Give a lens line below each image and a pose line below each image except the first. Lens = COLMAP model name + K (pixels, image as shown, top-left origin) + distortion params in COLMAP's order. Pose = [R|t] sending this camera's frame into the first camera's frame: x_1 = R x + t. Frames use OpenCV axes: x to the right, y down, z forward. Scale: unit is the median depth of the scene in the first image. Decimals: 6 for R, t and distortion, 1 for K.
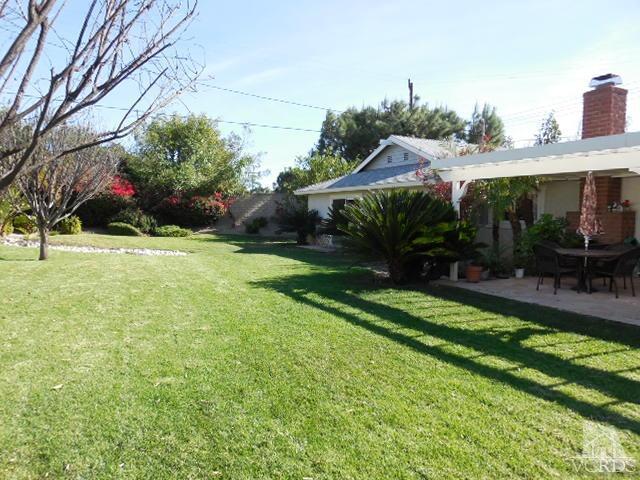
lens RADIAL K [[496.6, 0, 317.6], [0, 496.6, 241.9], [0, 0, 1]] dist [-0.034705, 0.036112]
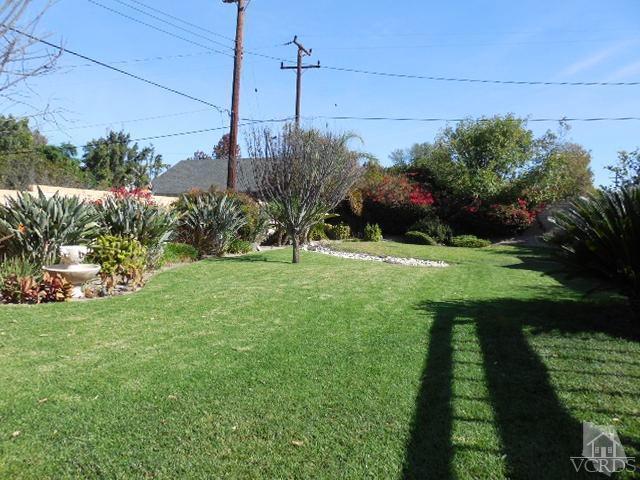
lens RADIAL K [[496.6, 0, 320.5], [0, 496.6, 237.0], [0, 0, 1]] dist [-0.034705, 0.036112]
pose [[0.770879, 0.023499, -0.636548, 0.091239], [-0.043644, 0.998919, -0.015977, -0.002429], [0.635485, 0.040098, 0.771071, 0.089622]]
